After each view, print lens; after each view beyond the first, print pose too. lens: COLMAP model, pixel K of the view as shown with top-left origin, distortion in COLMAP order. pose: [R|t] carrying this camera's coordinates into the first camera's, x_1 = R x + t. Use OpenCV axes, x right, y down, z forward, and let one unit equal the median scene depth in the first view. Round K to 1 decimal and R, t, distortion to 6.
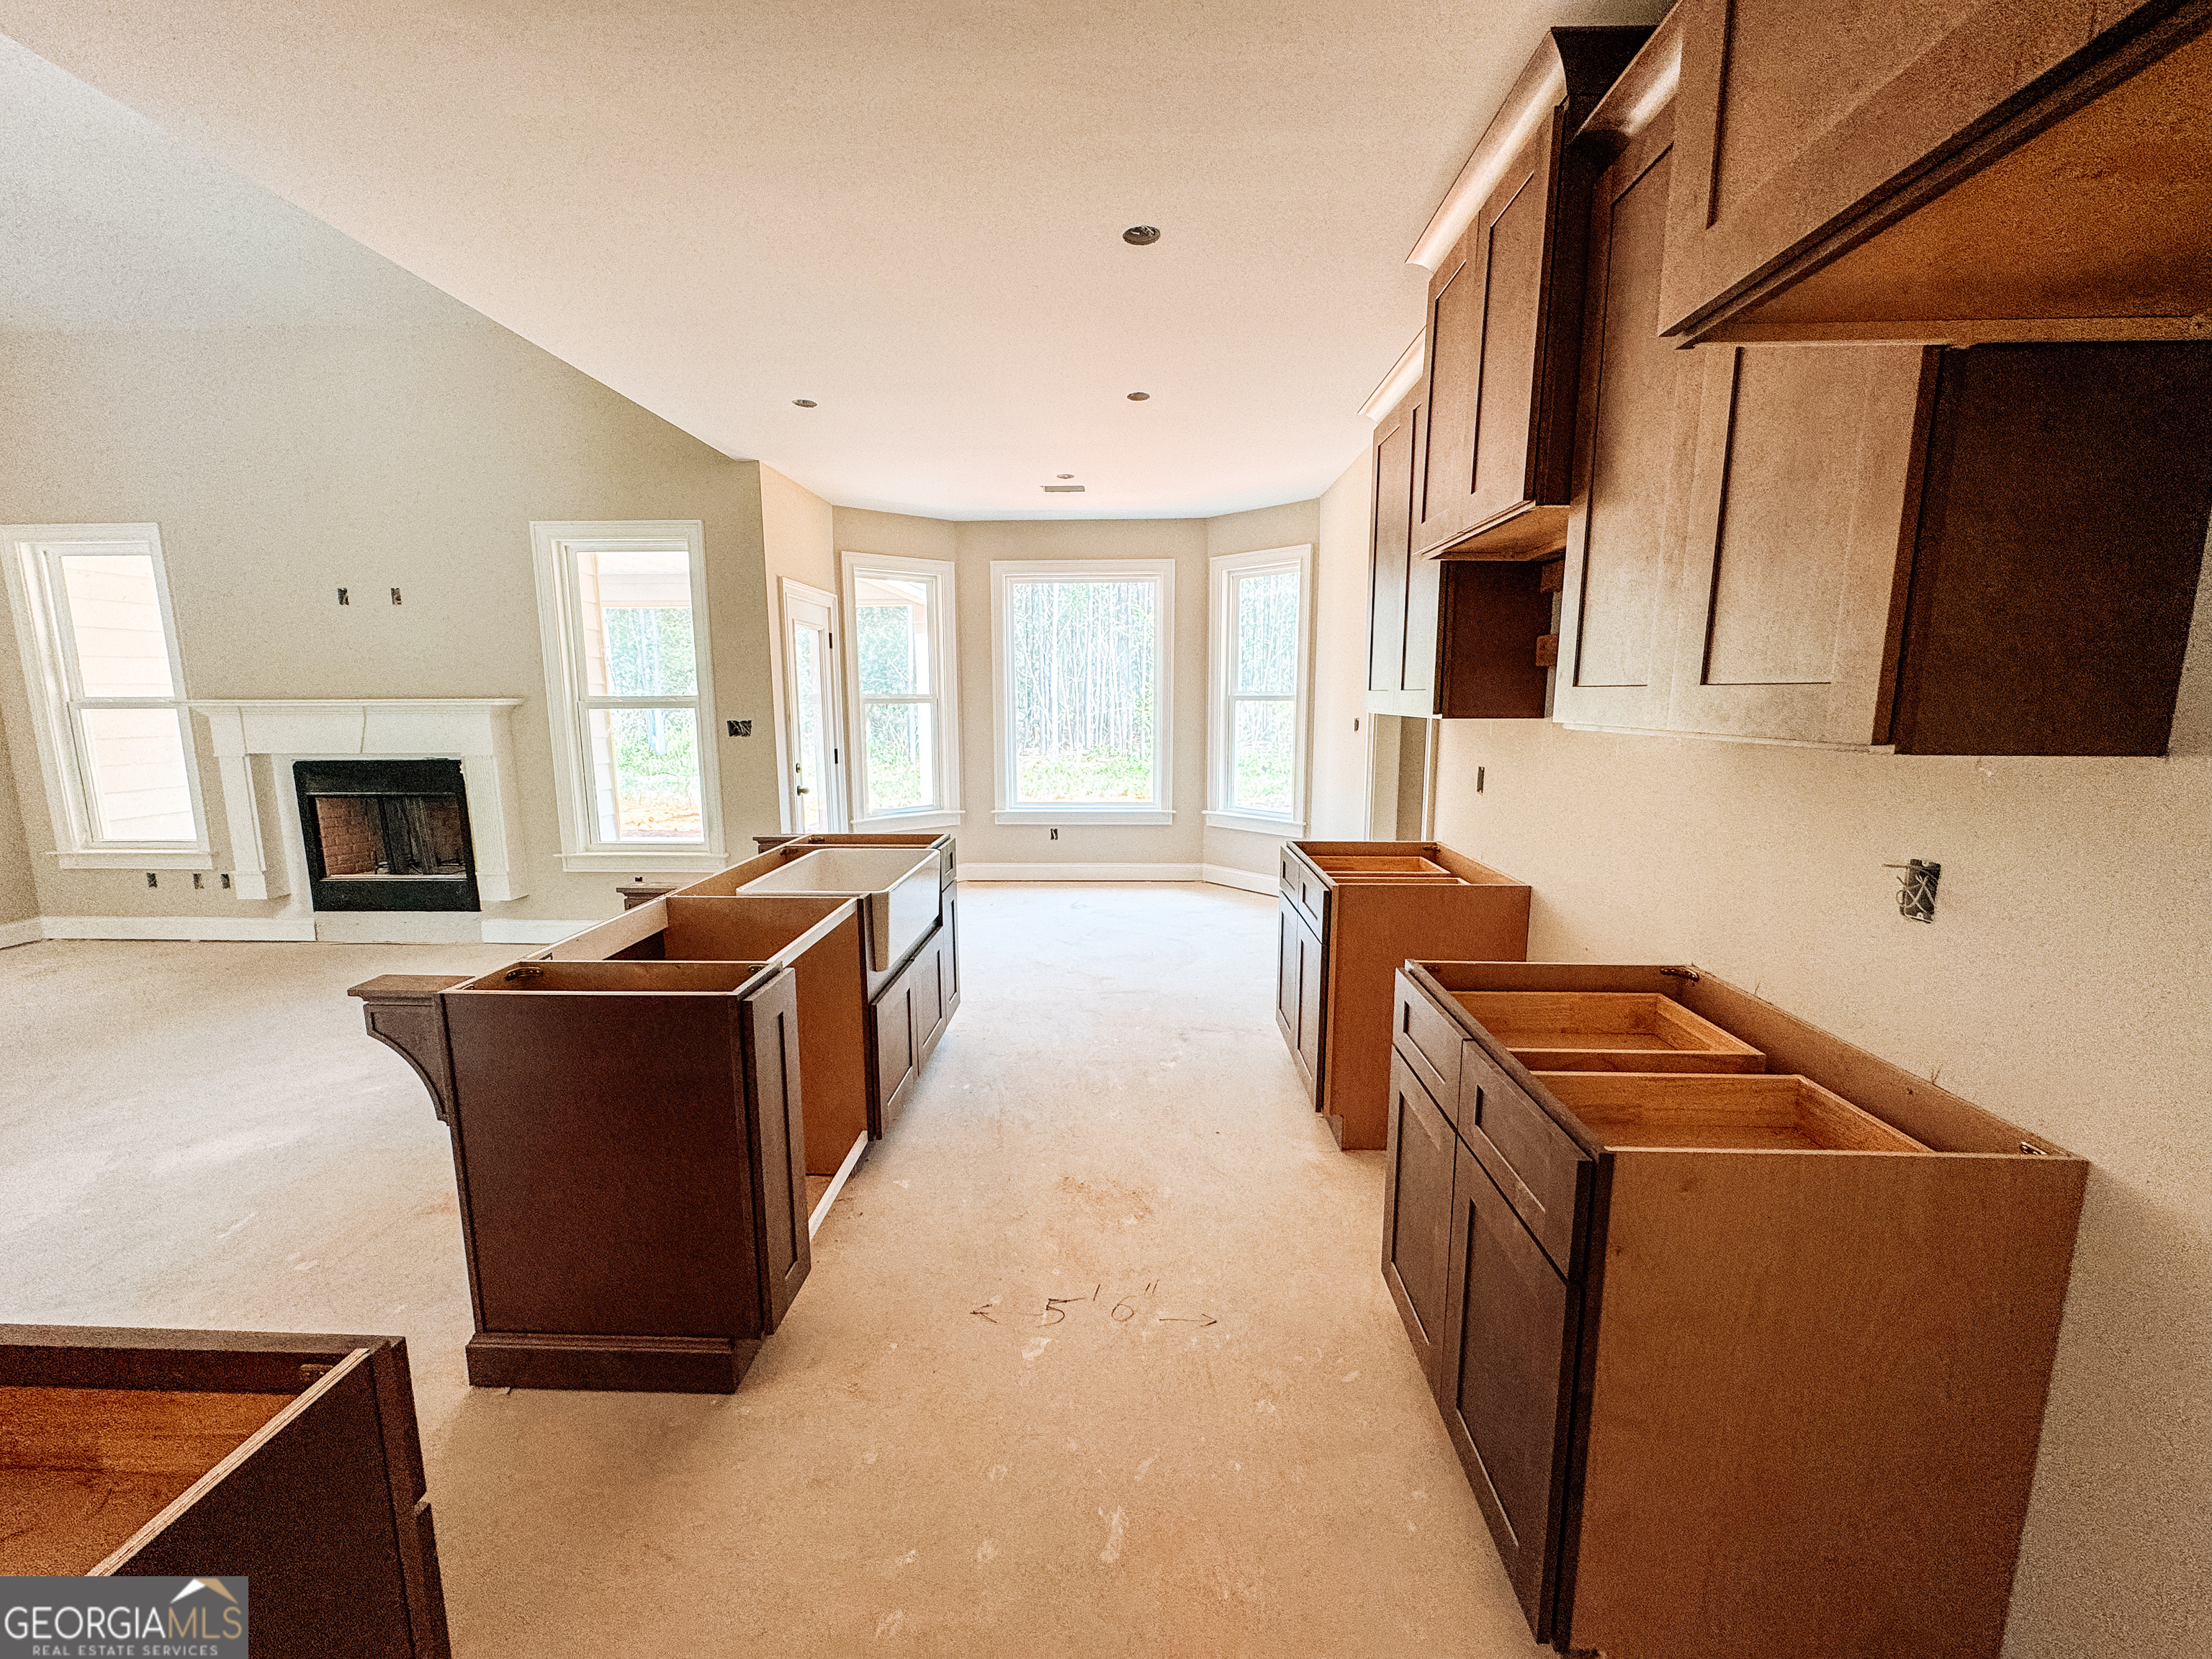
lens RADIAL K [[880.2, 0, 1103.7], [0, 880.2, 827.3], [0, 0, 1]] dist [-0.001485, 0.000052]
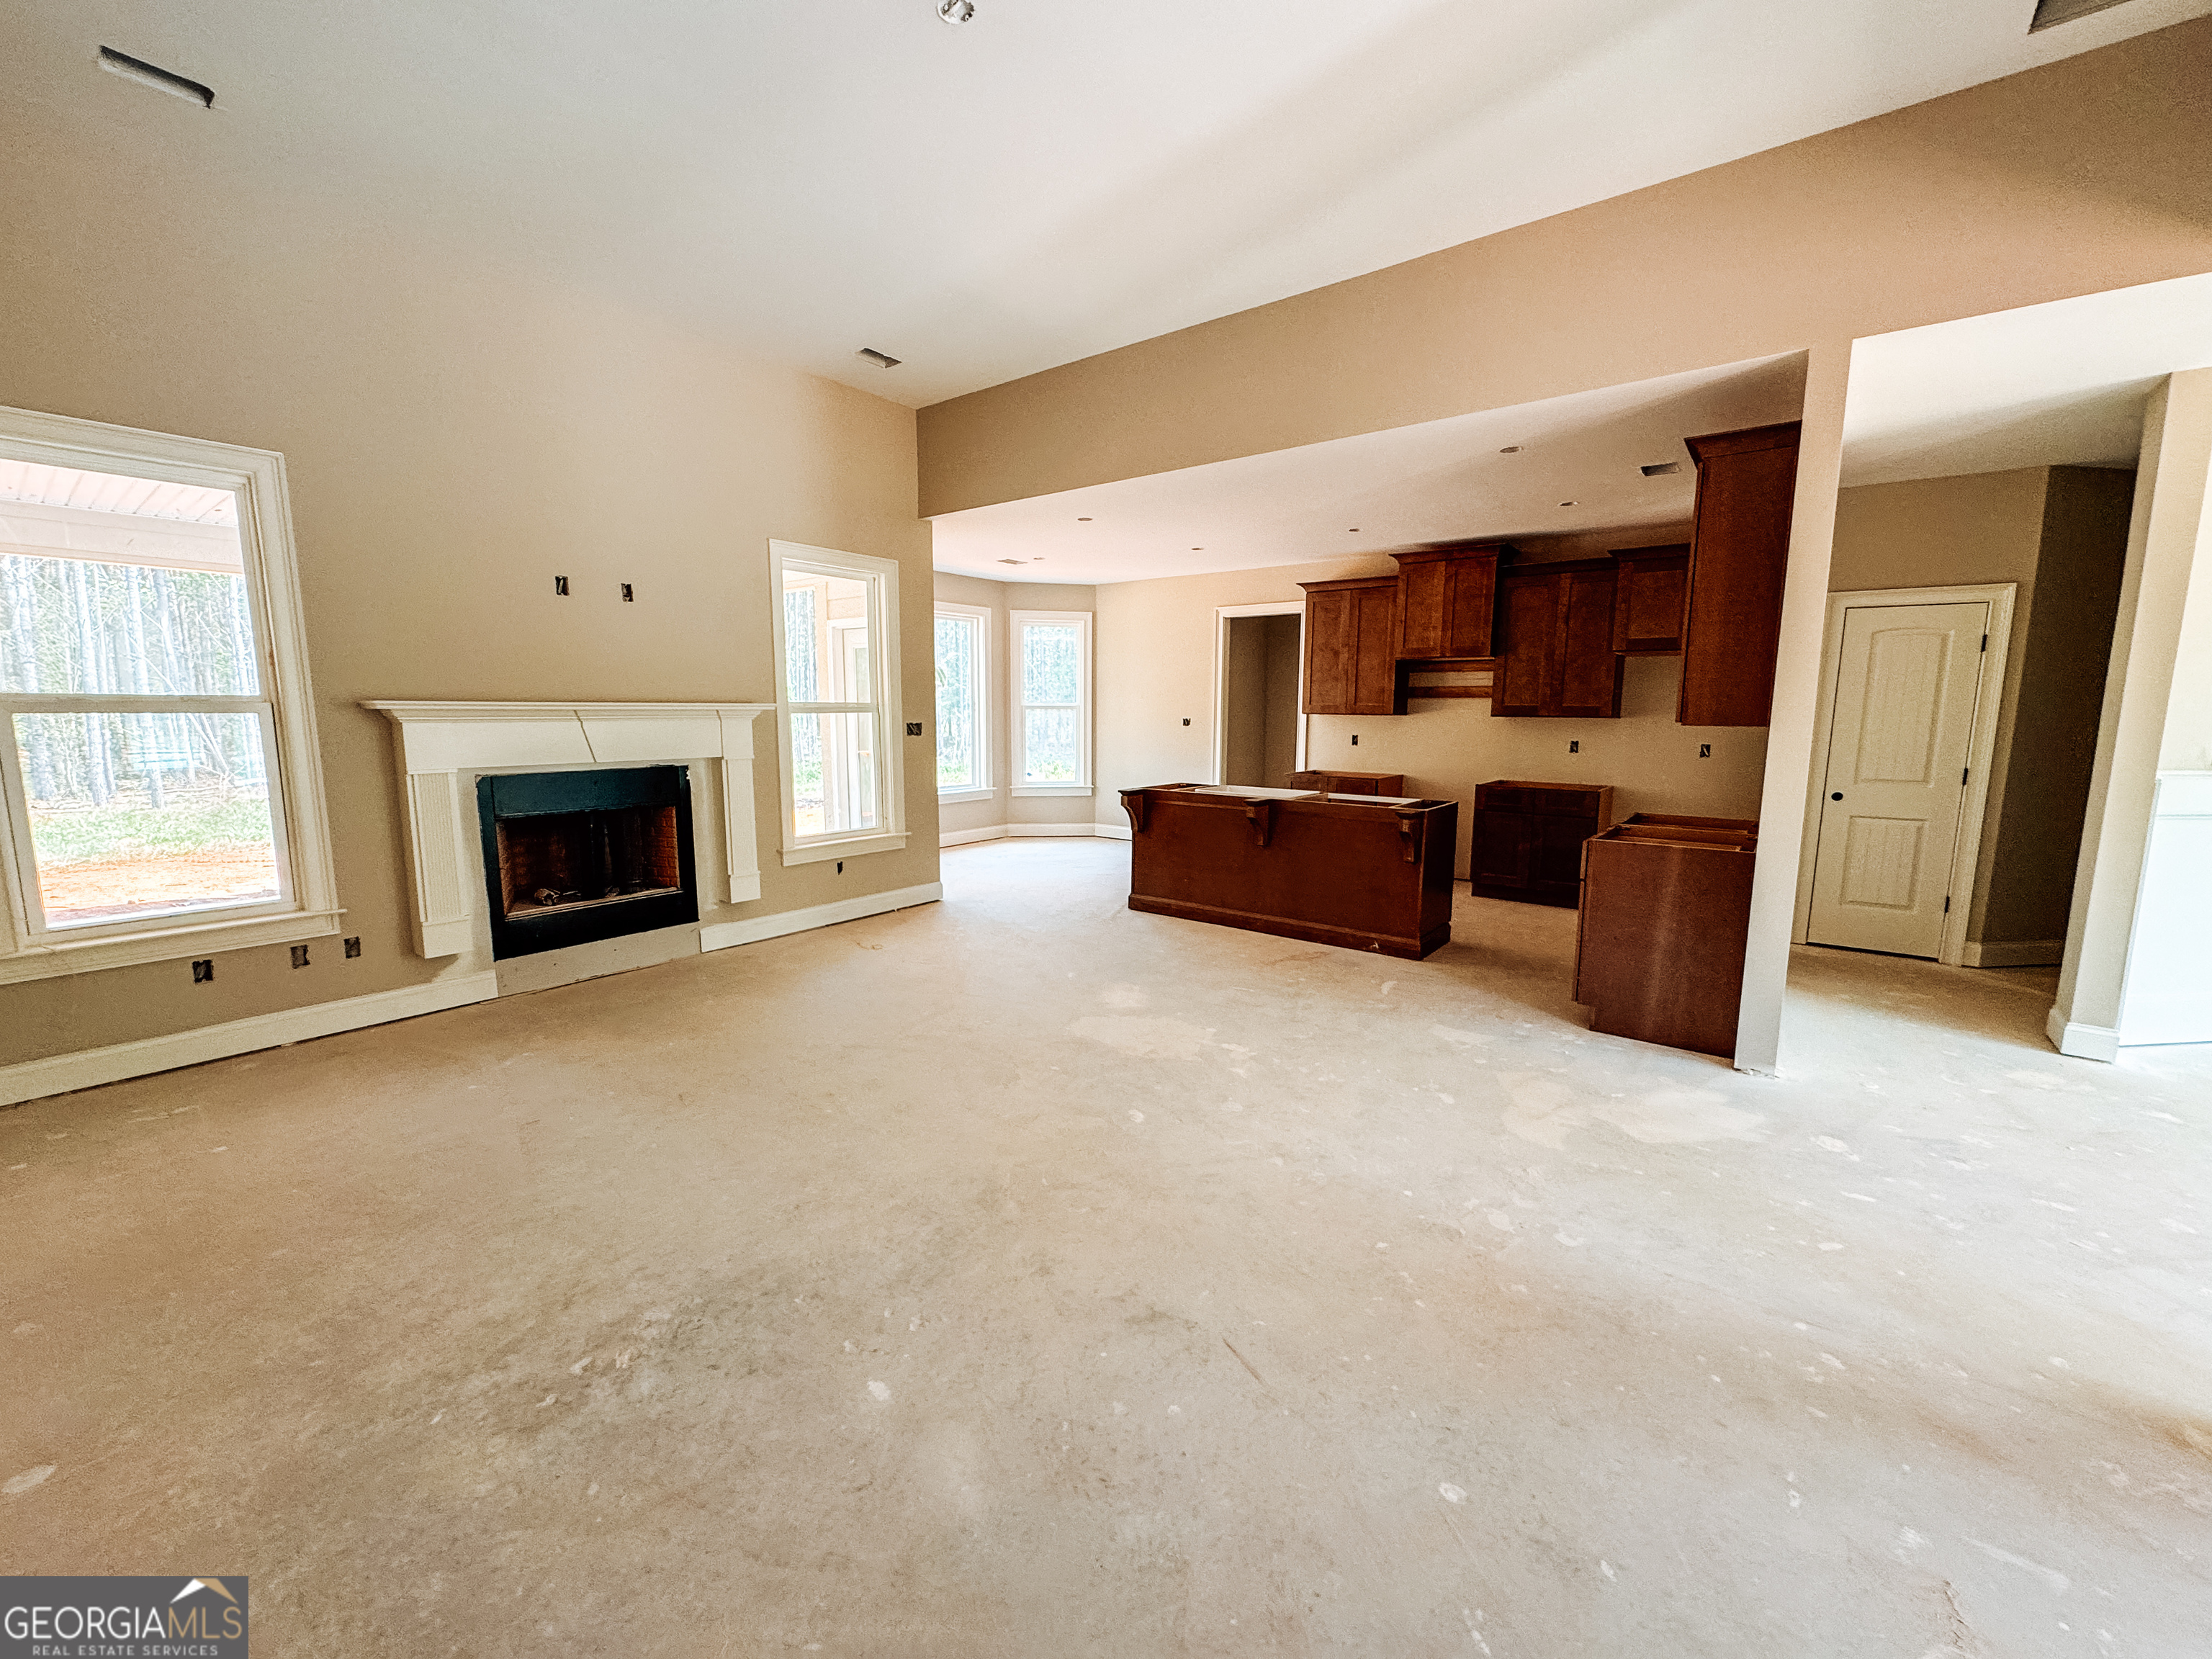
lens RADIAL K [[880.2, 0, 1103.7], [0, 880.2, 827.3], [0, 0, 1]] dist [-0.001485, 0.000052]
pose [[0.585294, -0.103789, 0.804151, -1.252187], [0.113553, 0.992492, 0.045450, -0.000967], [-0.802831, 0.064712, 0.592685, 0.056065]]
